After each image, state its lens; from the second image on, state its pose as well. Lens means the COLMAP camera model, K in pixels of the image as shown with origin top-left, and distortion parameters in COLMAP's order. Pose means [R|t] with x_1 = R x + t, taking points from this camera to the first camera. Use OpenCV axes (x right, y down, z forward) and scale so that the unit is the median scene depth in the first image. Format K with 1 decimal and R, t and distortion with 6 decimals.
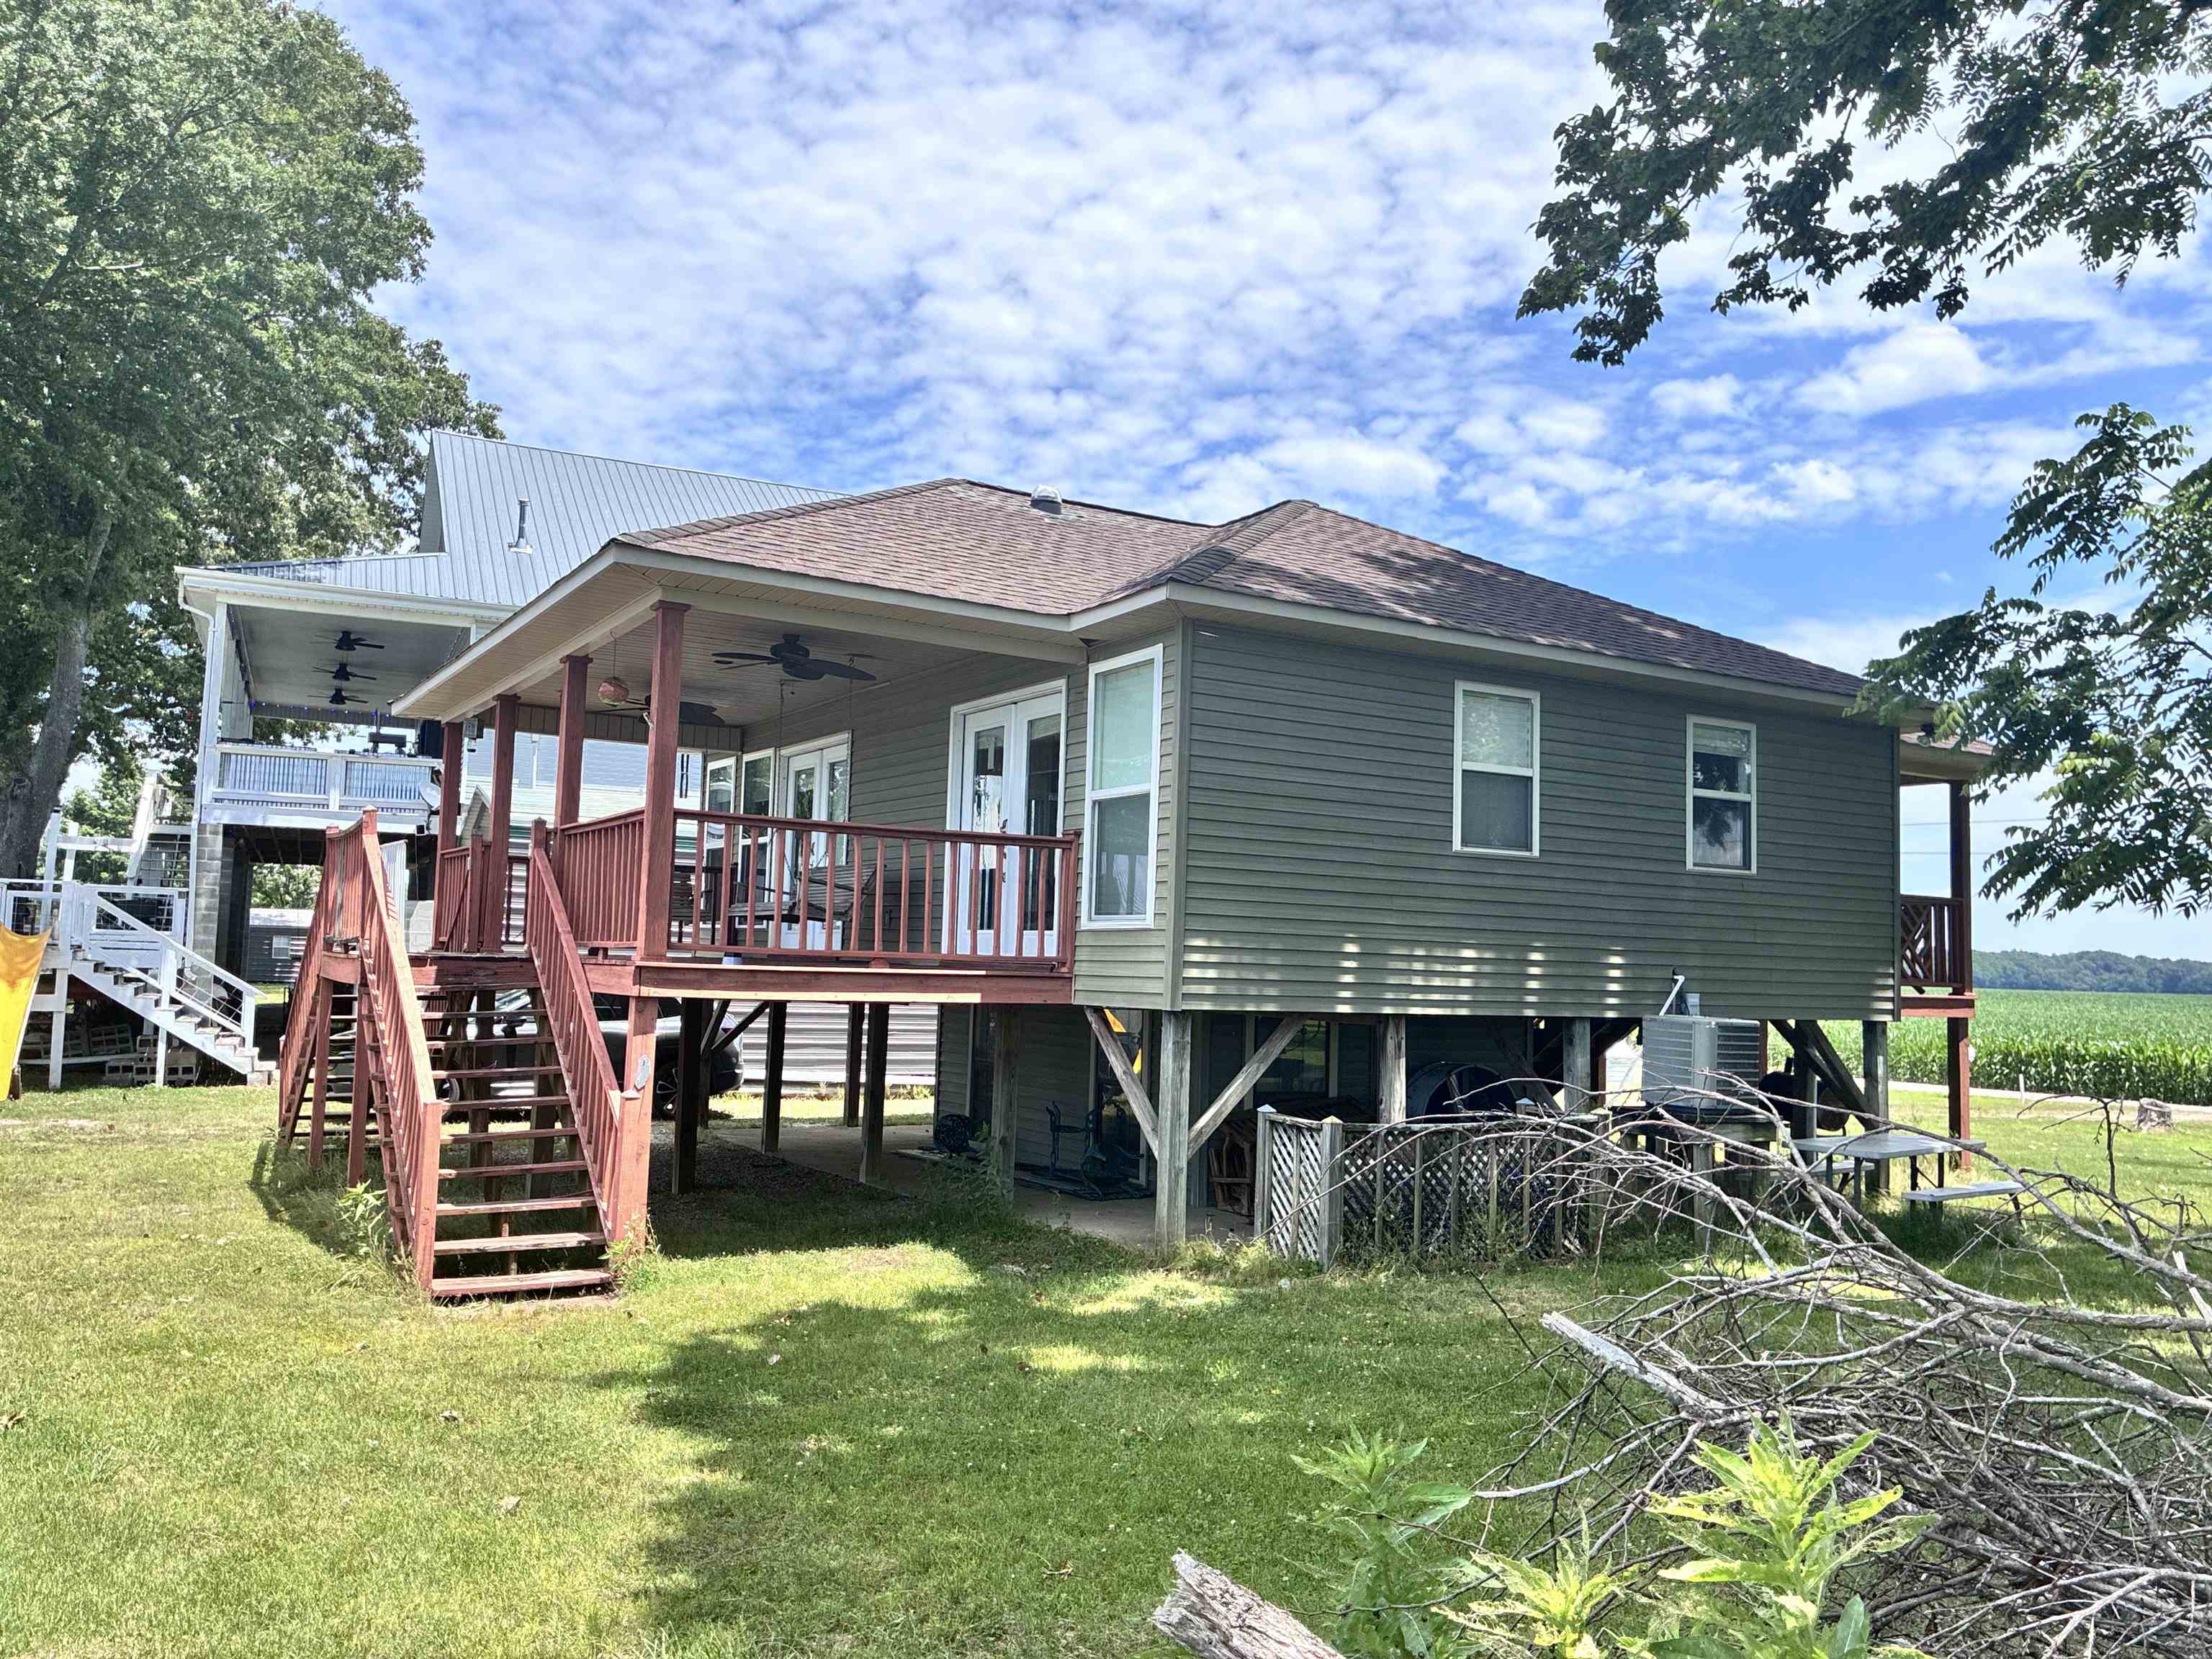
lens RADIAL K [[1665.3, 0, 1106.0], [0, 1665.3, 829.5], [0, 0, 1]] dist [-0.001477, -0.002327]
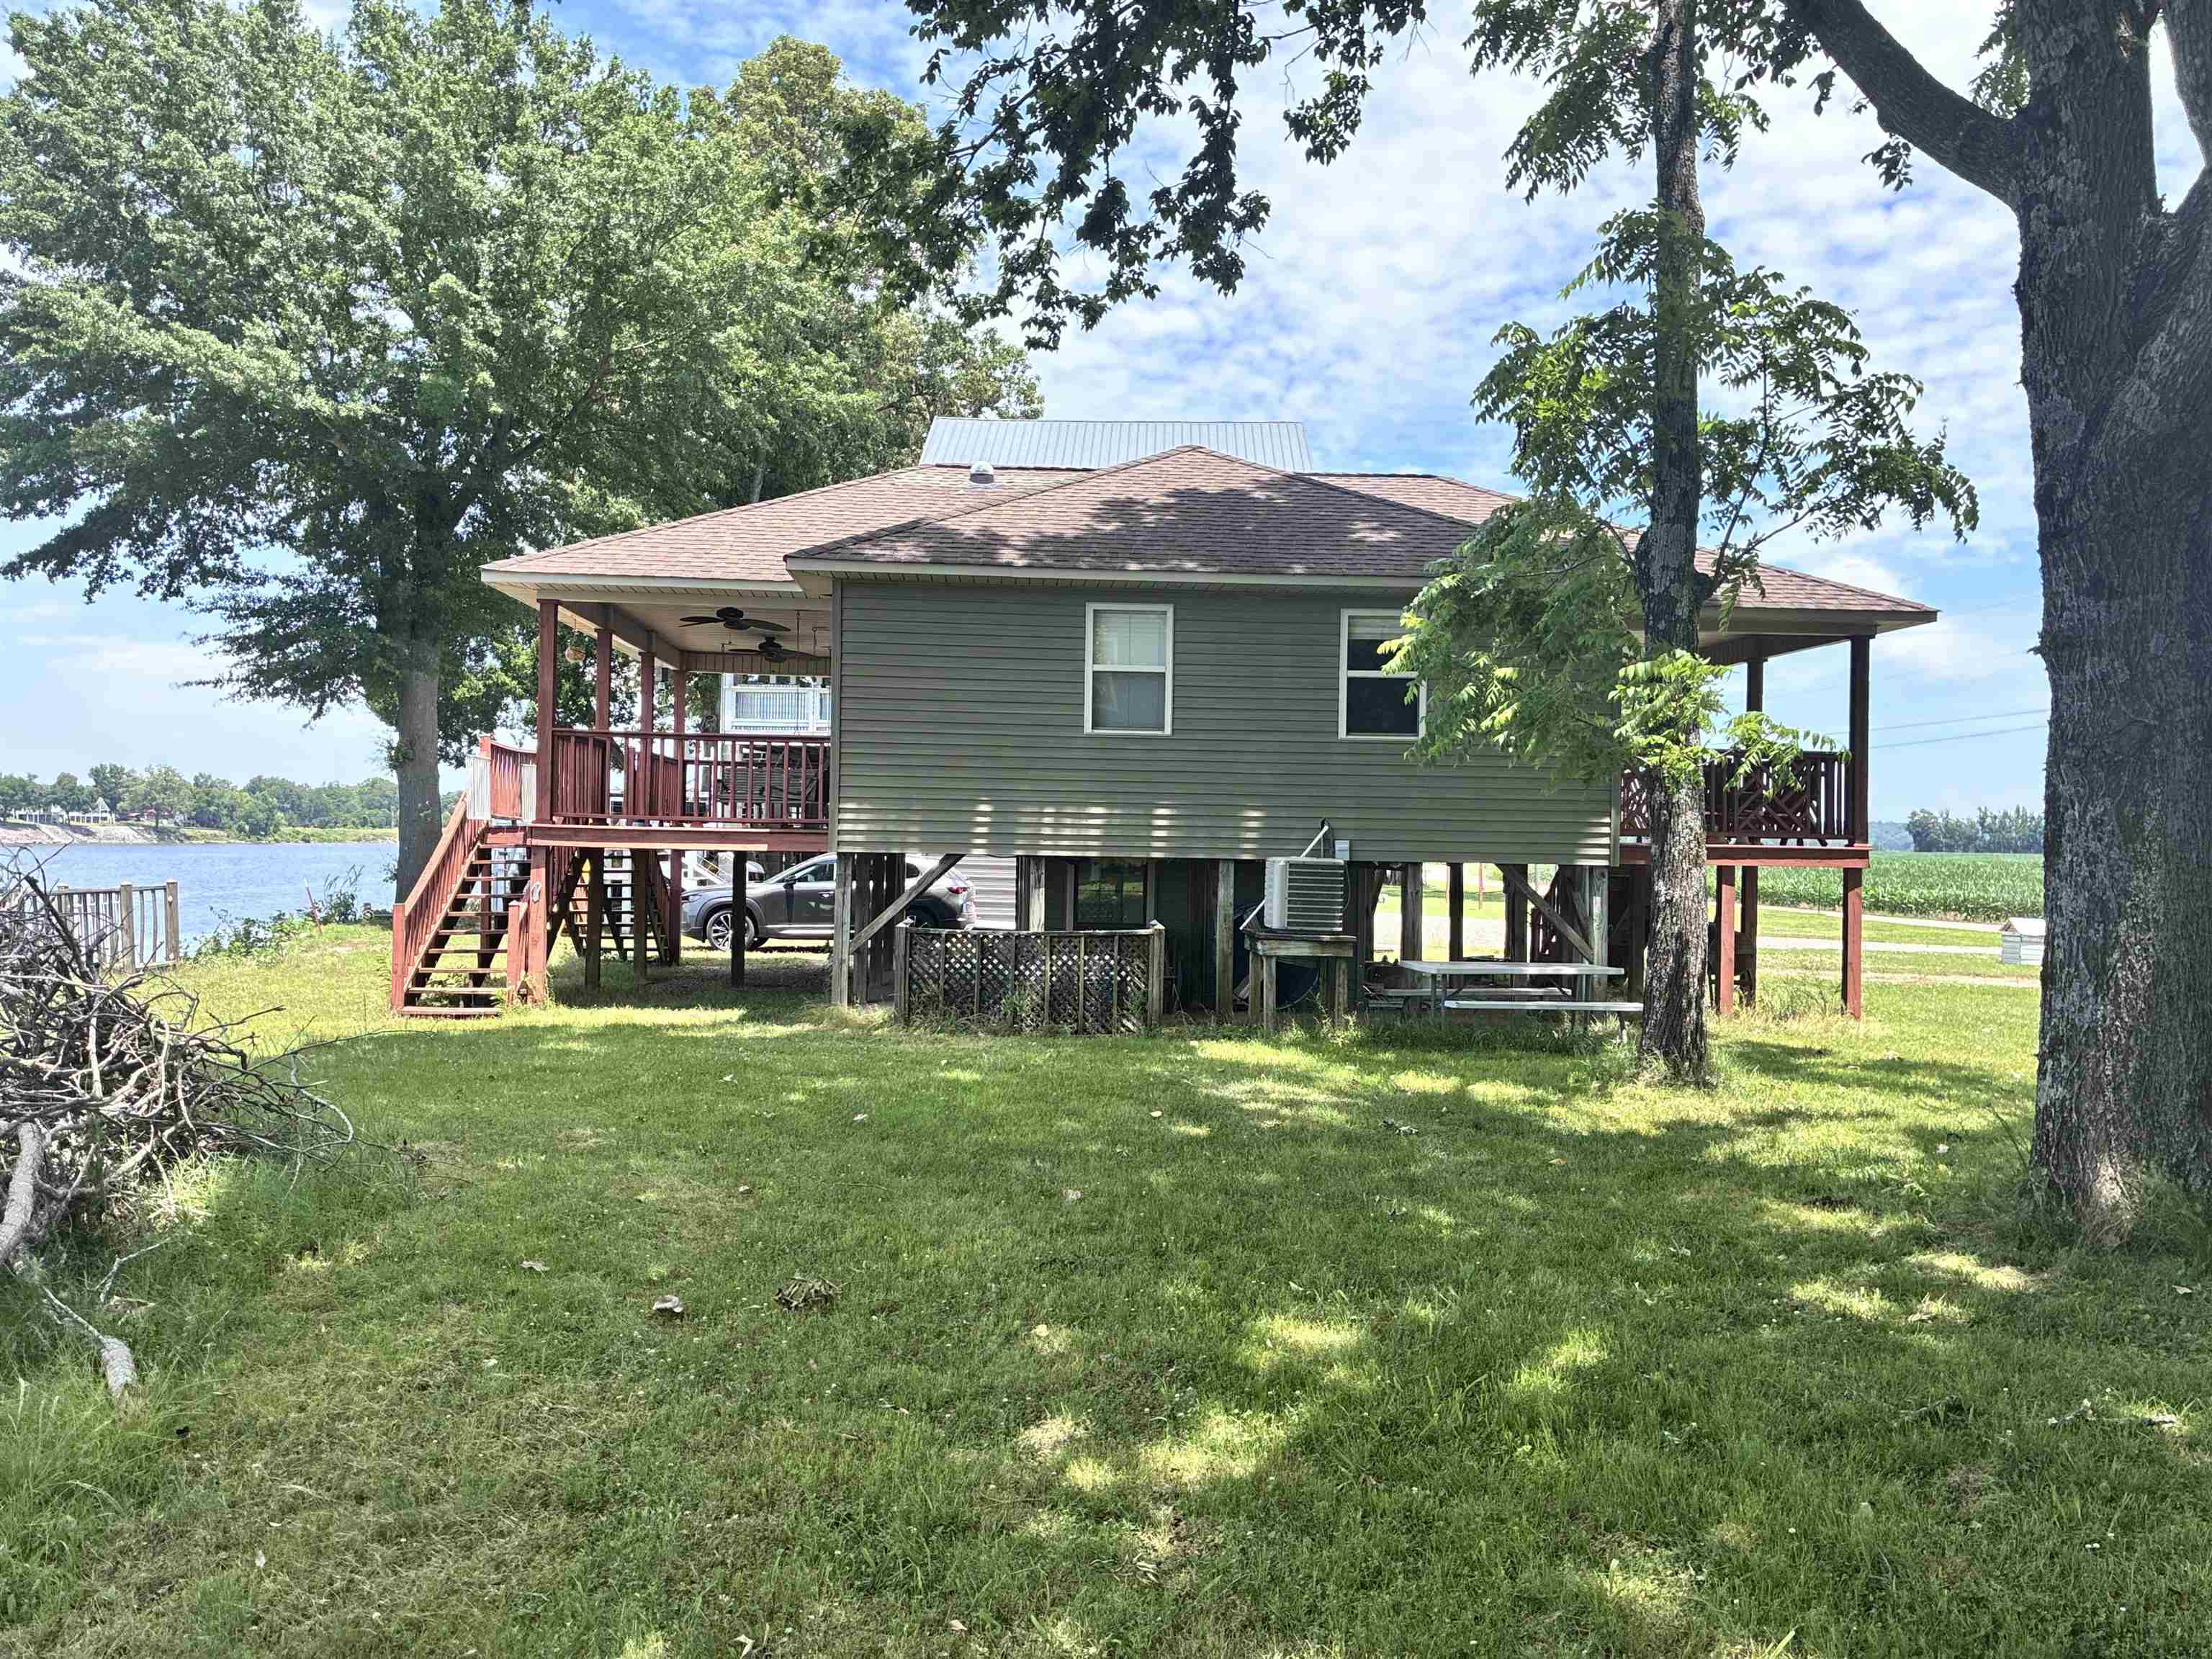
lens RADIAL K [[1665.3, 0, 1106.0], [0, 1665.3, 829.5], [0, 0, 1]] dist [-0.001477, -0.002327]
pose [[0.900370, -0.016732, -0.434803, 0.775871], [0.044937, 0.997493, 0.054669, 0.017076], [0.432798, -0.068761, 0.898865, -0.182053]]
